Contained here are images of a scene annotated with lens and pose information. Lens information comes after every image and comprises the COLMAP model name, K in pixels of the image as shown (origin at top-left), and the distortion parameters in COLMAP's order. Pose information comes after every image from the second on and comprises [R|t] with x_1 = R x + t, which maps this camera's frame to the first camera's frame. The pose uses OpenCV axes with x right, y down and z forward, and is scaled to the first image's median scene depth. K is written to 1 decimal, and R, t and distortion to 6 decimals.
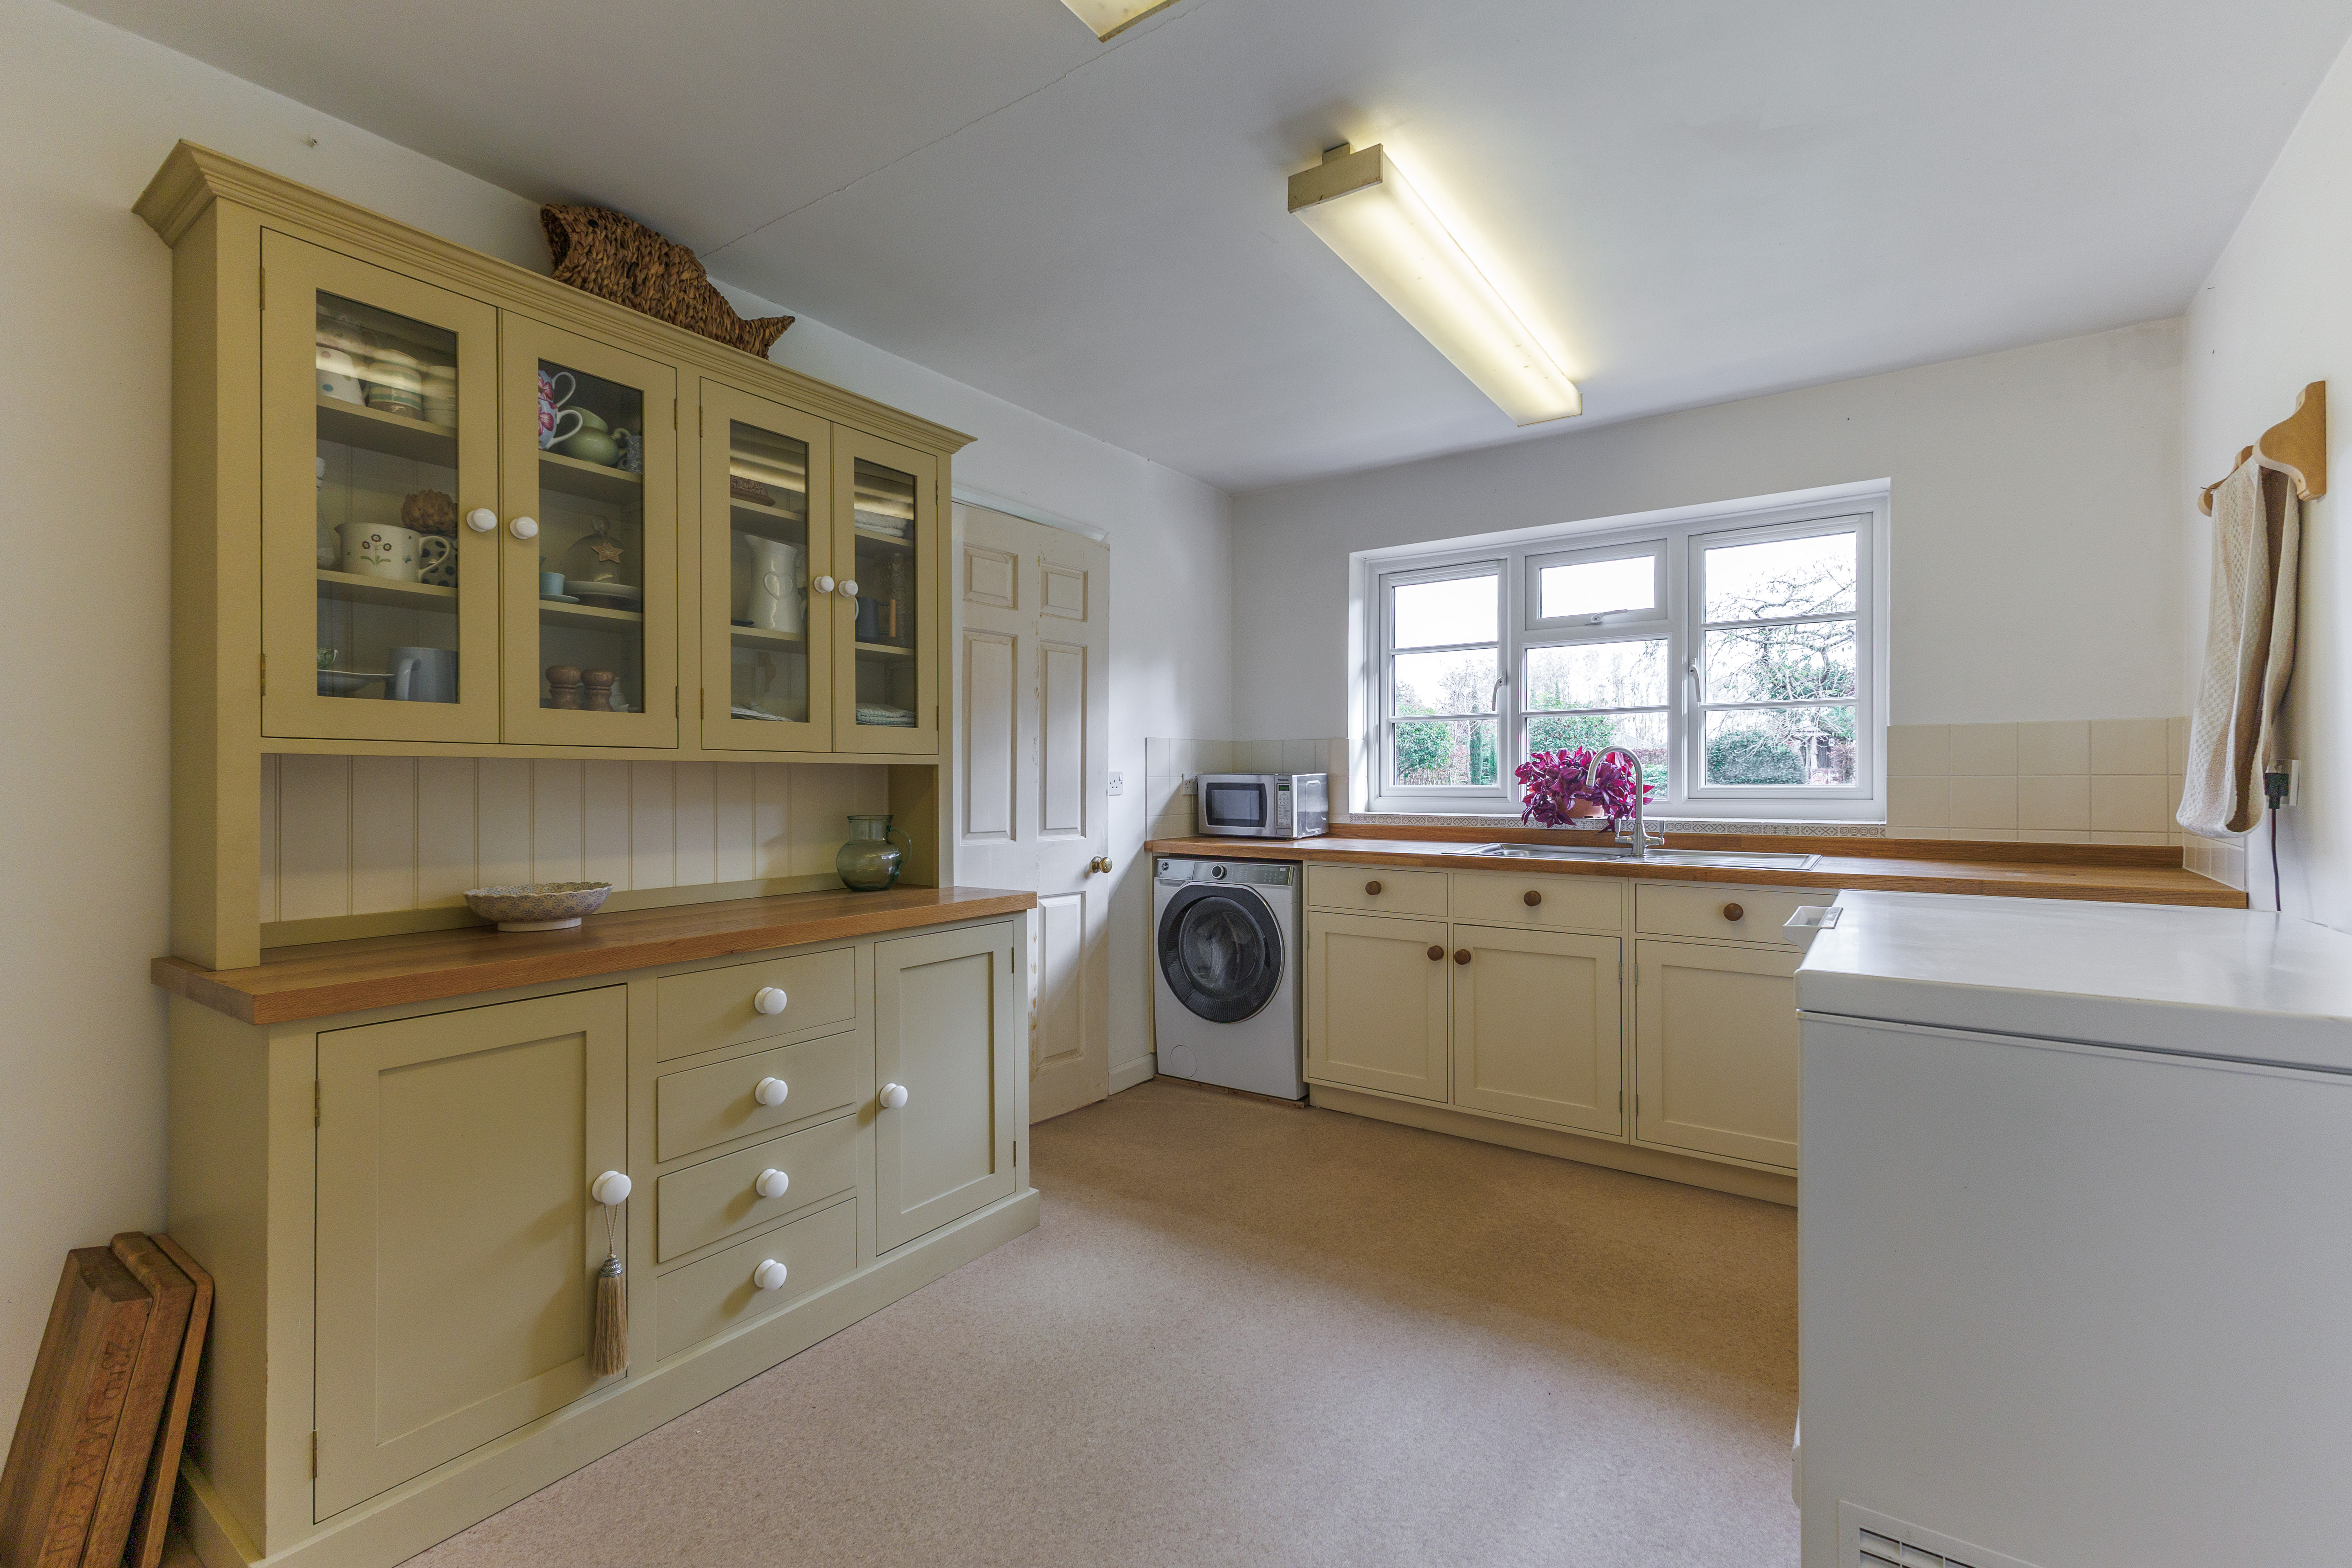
lens RADIAL K [[1030.1, 0, 1168.0], [0, 1030.1, 779.3], [0, 0, 1]] dist [0.001869, 0.000087]
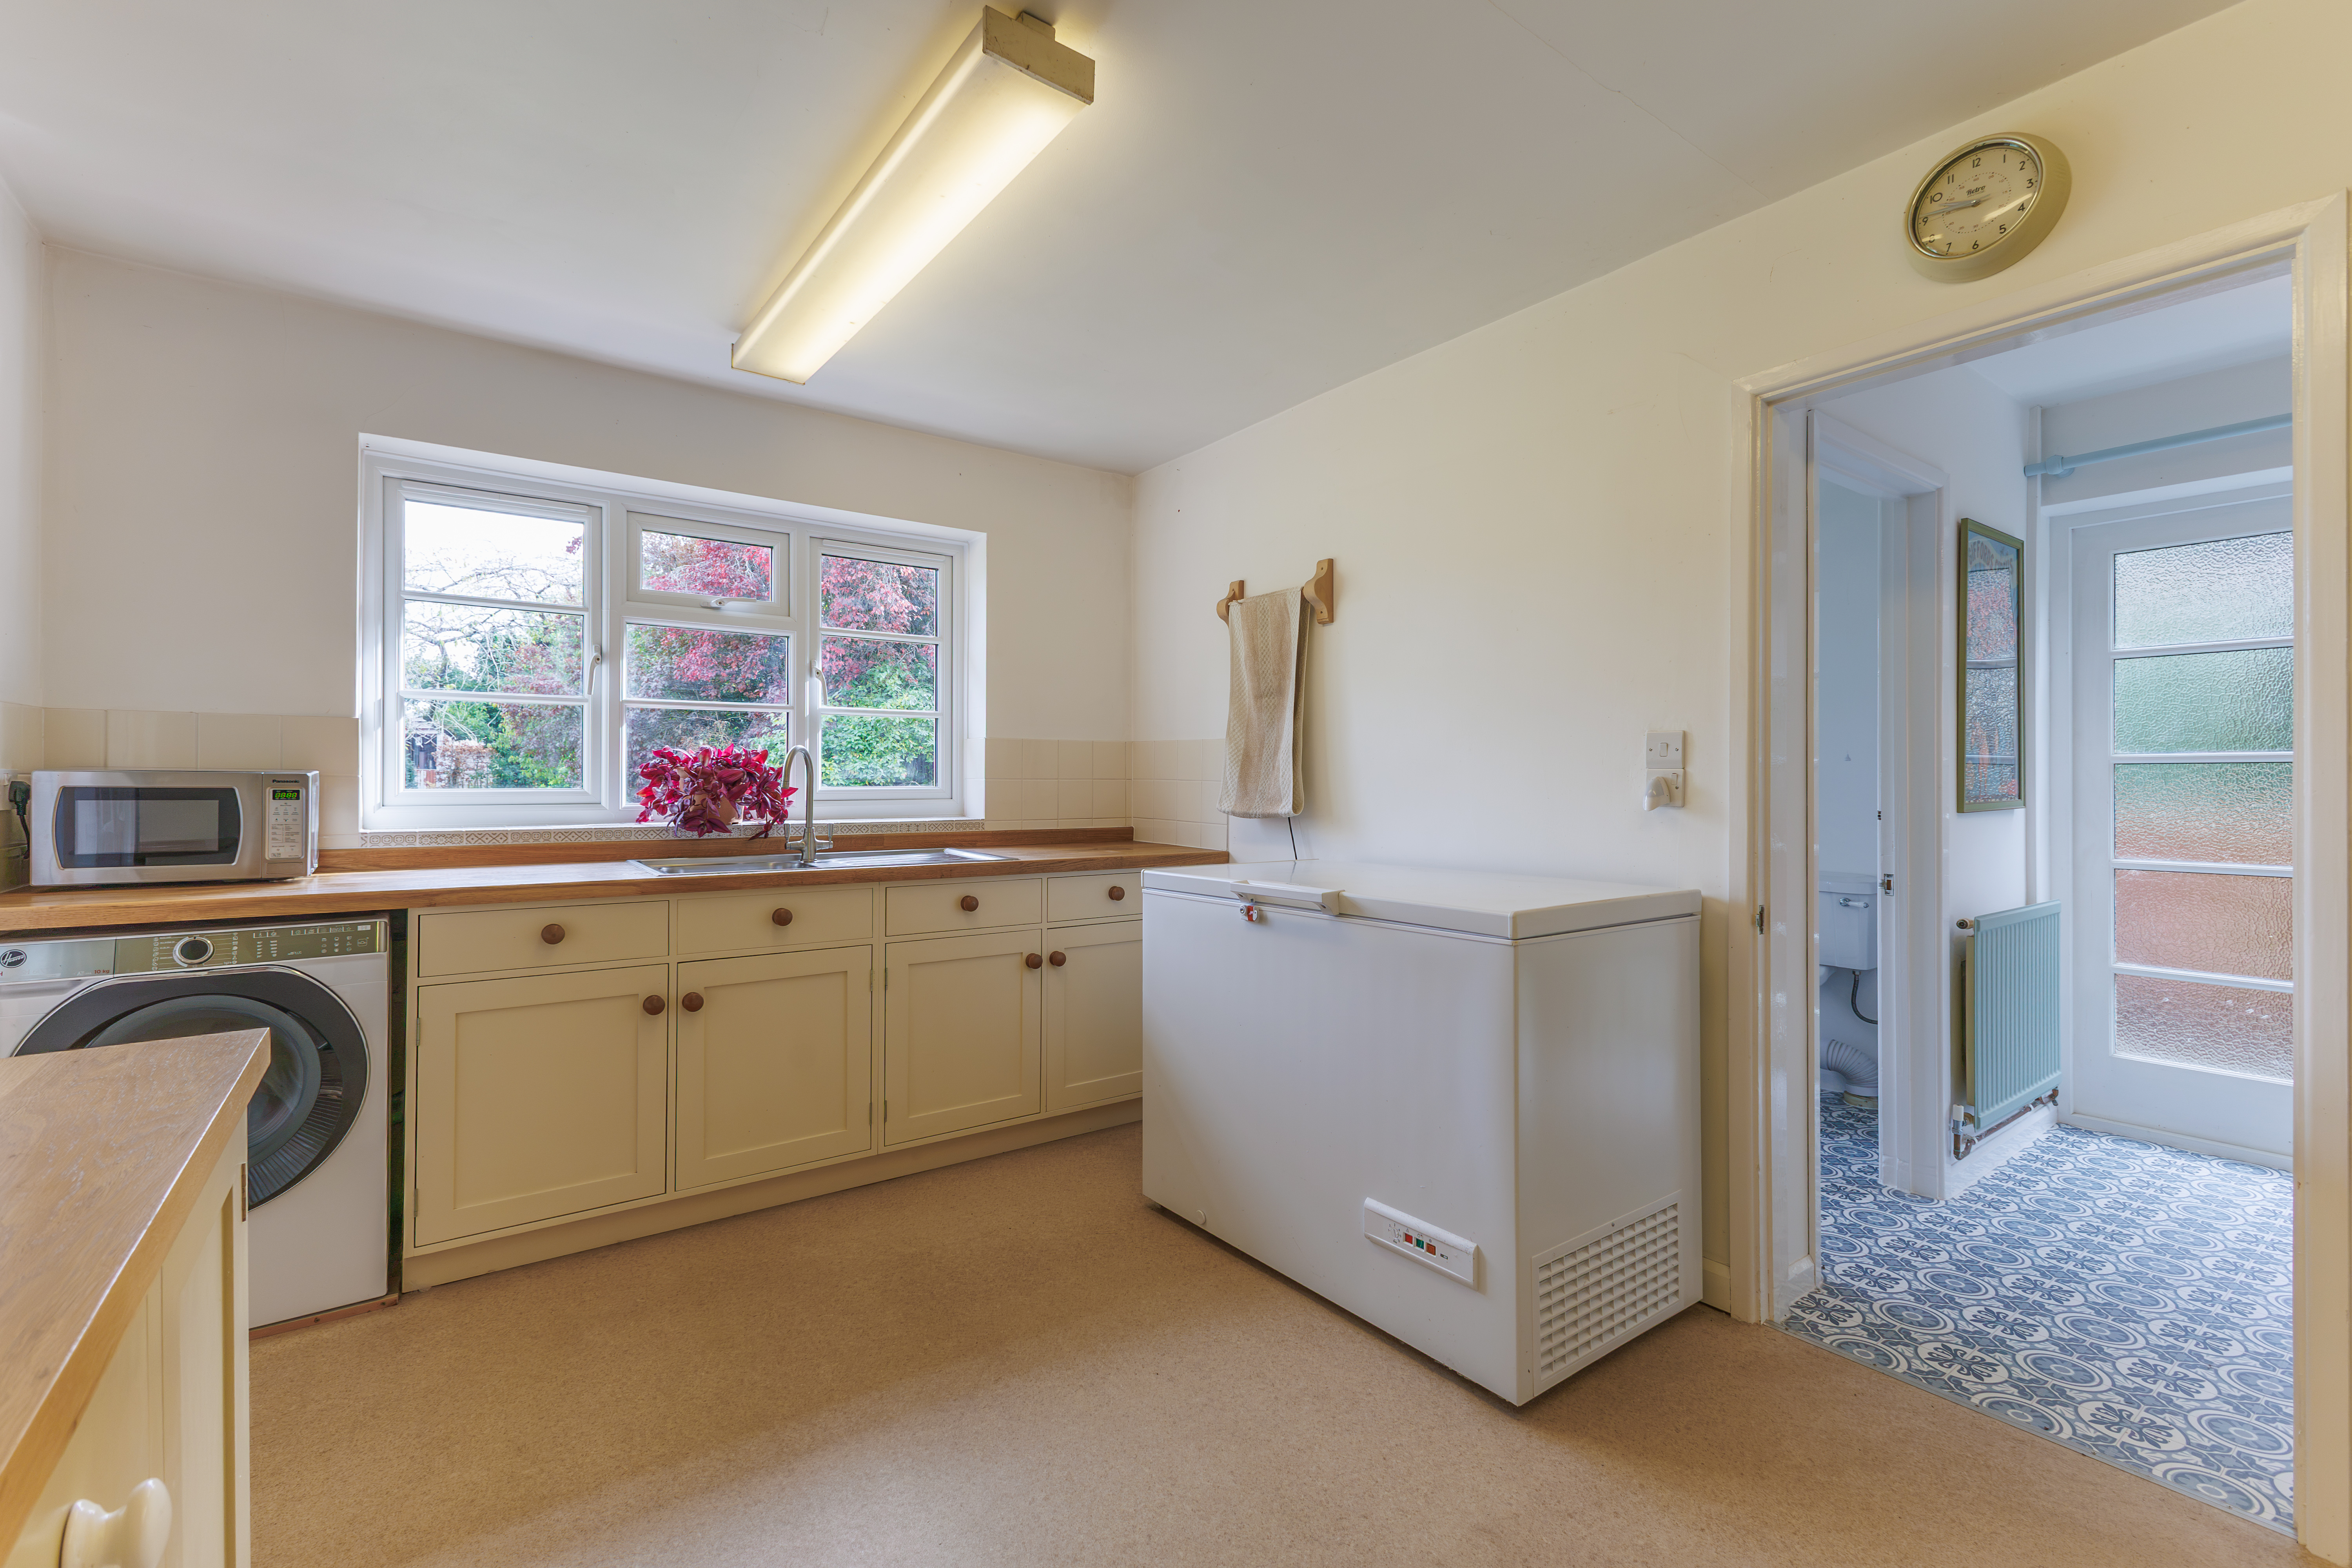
lens RADIAL K [[1030.1, 0, 1168.0], [0, 1030.1, 779.3], [0, 0, 1]] dist [0.001869, 0.000087]
pose [[0.307644, 0.003544, 0.951495, -0.355105], [-0.001560, 0.999994, -0.003220, 0.000706], [-0.951500, -0.000494, 0.307648, 0.389137]]
